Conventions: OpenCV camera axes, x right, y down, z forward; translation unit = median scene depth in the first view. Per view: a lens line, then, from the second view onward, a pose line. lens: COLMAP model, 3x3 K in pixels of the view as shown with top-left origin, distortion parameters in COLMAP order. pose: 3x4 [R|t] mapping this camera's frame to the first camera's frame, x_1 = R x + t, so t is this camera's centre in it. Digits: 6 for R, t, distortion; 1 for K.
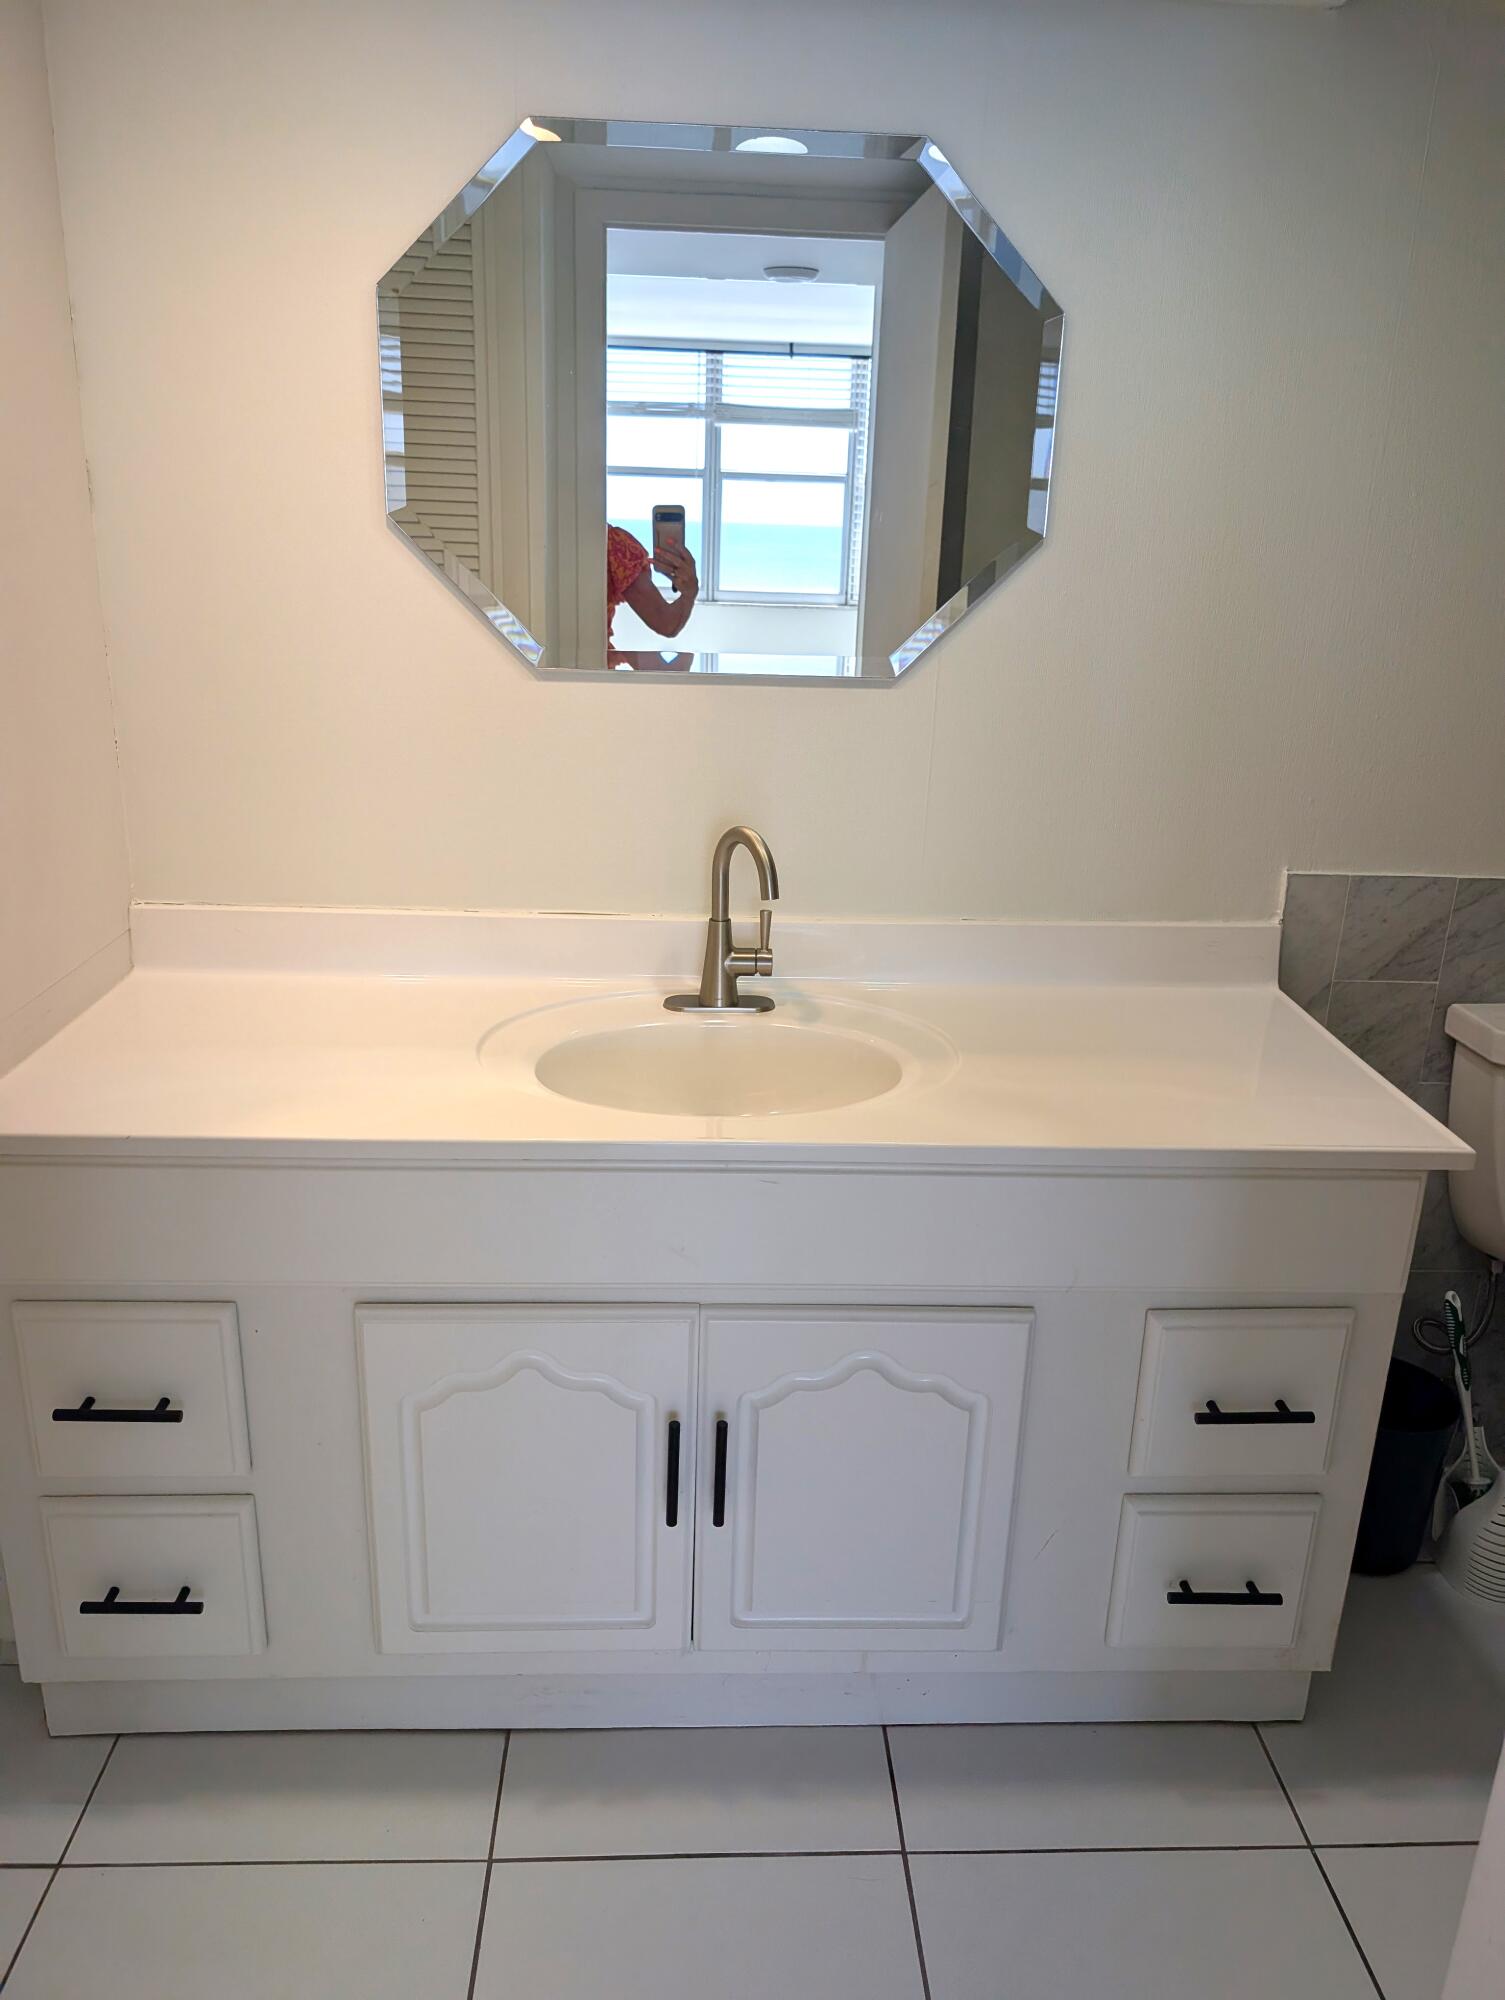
lens RADIAL K [[1402.5, 0, 753.5], [0, 1402.5, 999.0], [0, 0, 1]] dist [0.006265, 0.001265]
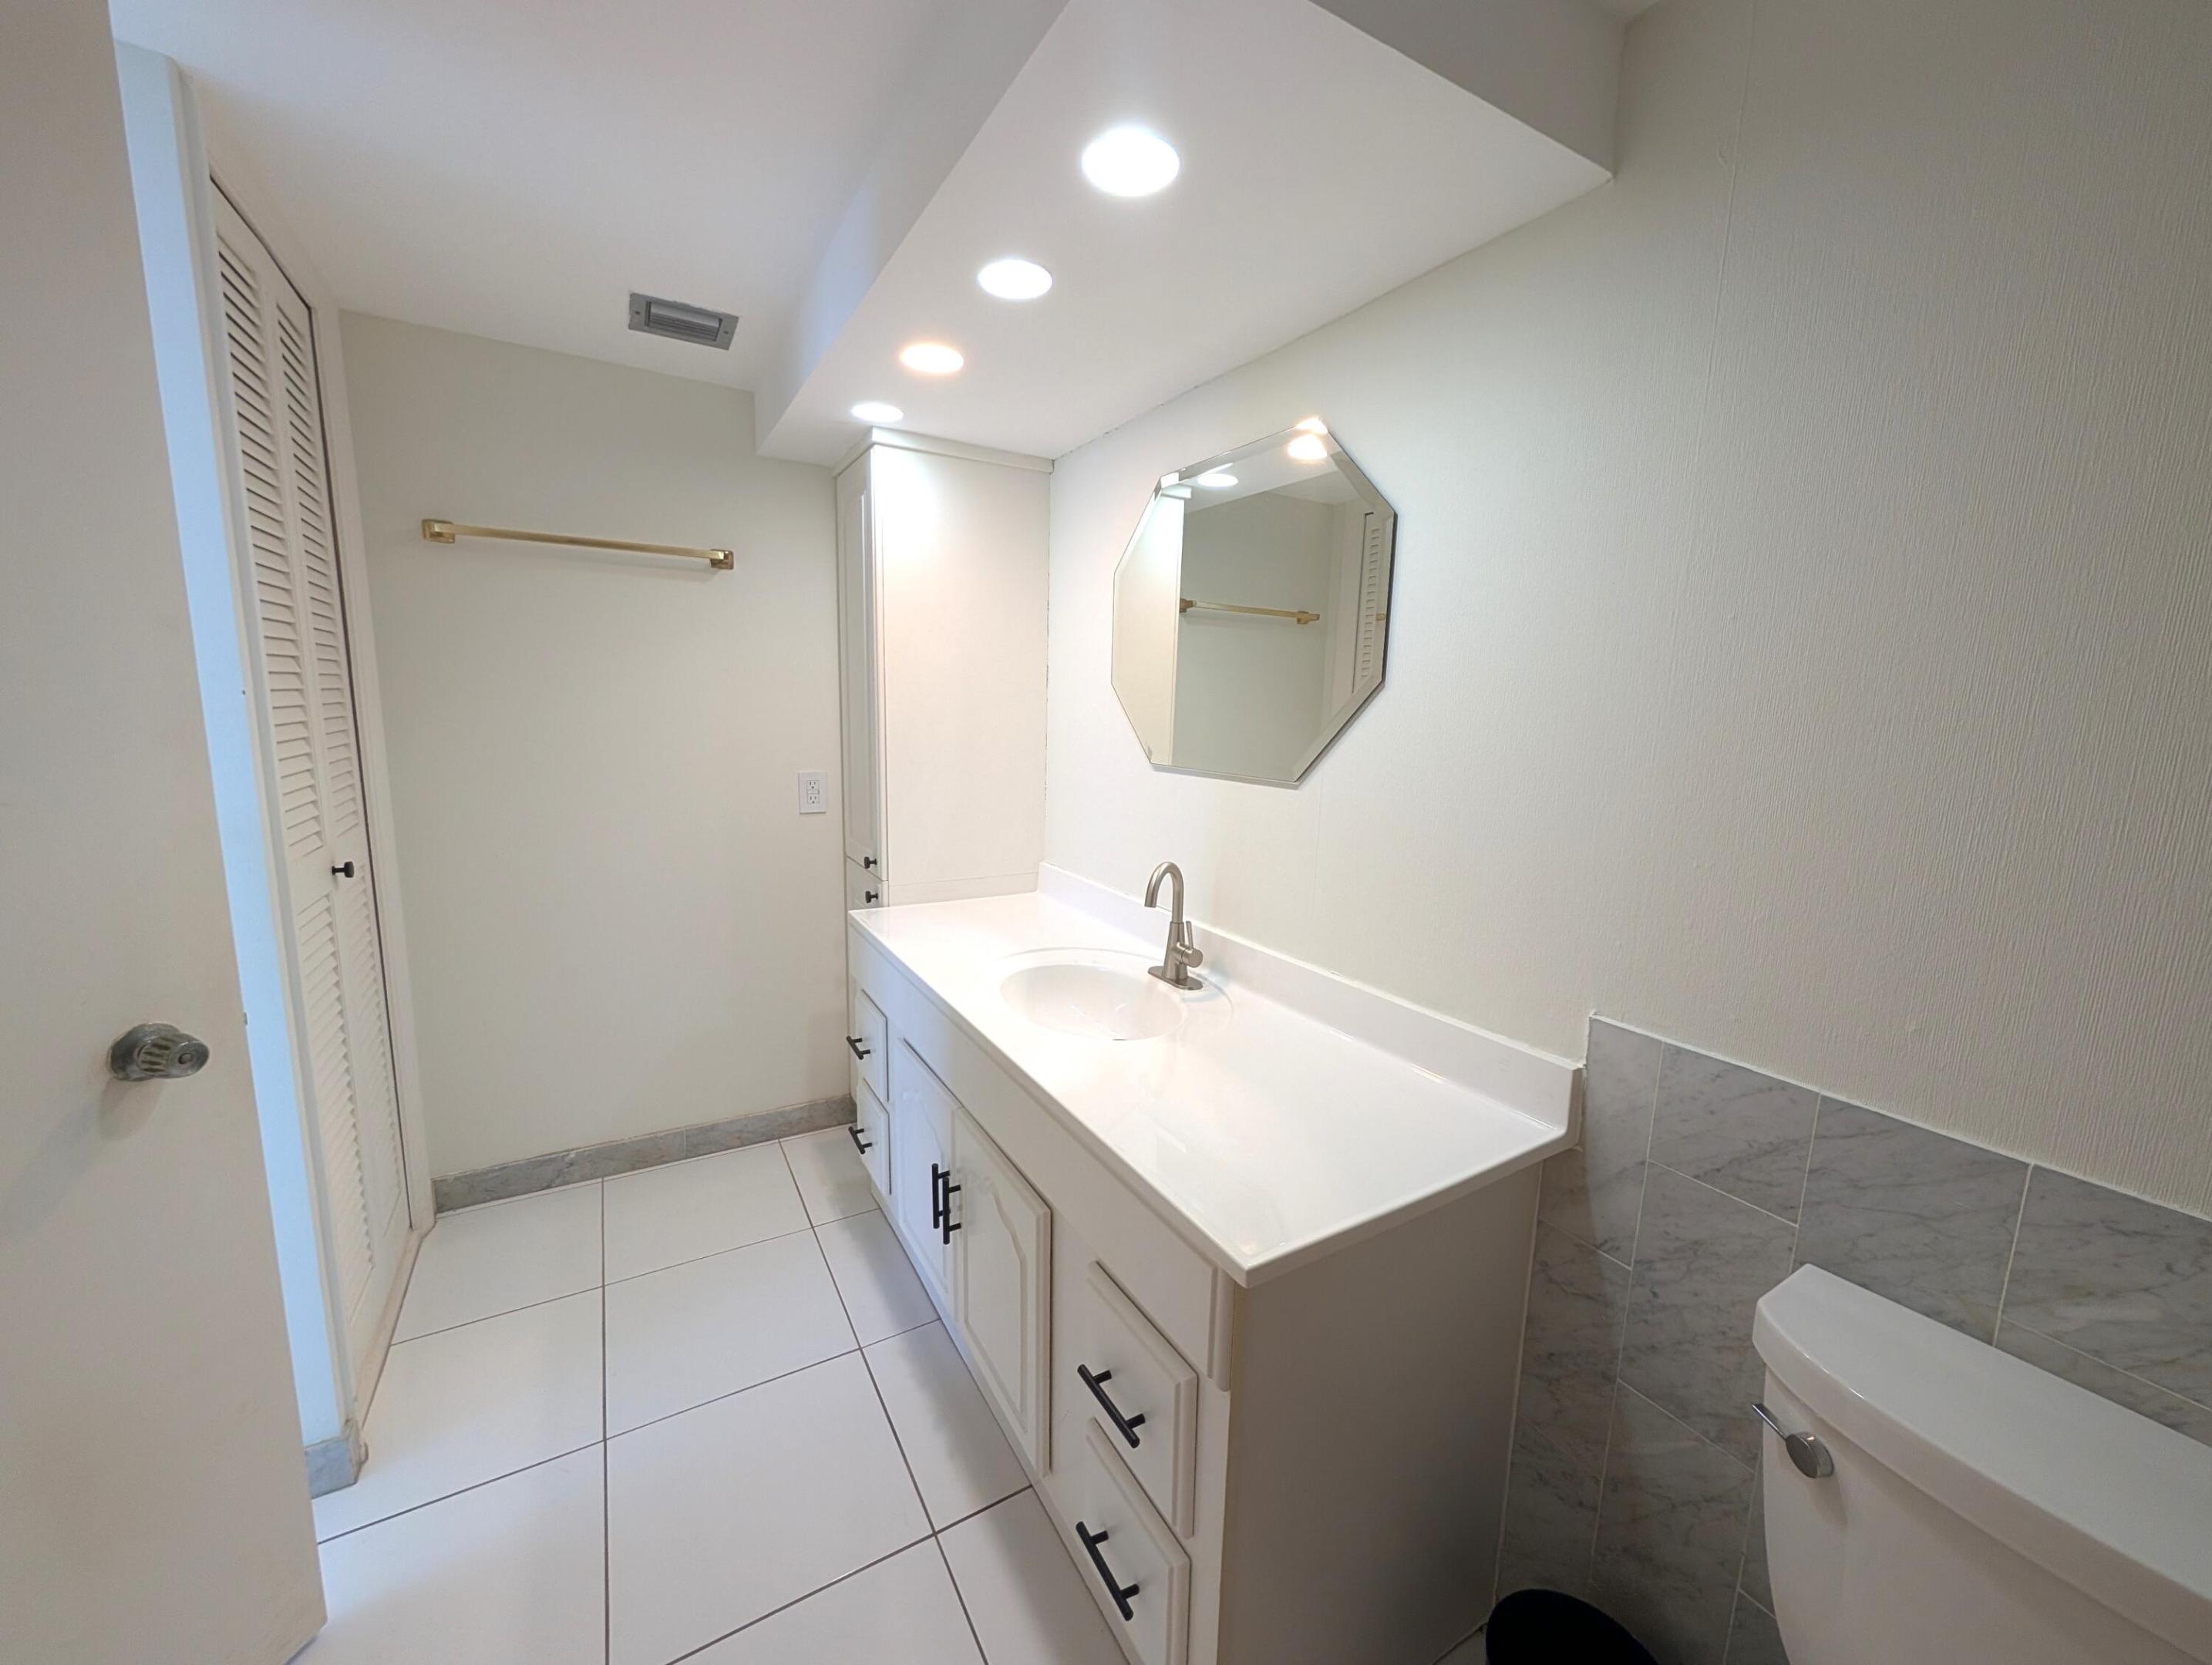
lens RADIAL K [[842.3, 0, 1102.9], [0, 842.3, 830.0], [0, 0, 1]] dist [-0.000377, 0.000001]
pose [[0.462066, 0.109874, -0.880013, 0.703816], [-0.271272, 0.962244, -0.022295, -0.107587], [0.844338, 0.249025, 0.474426, 0.426940]]
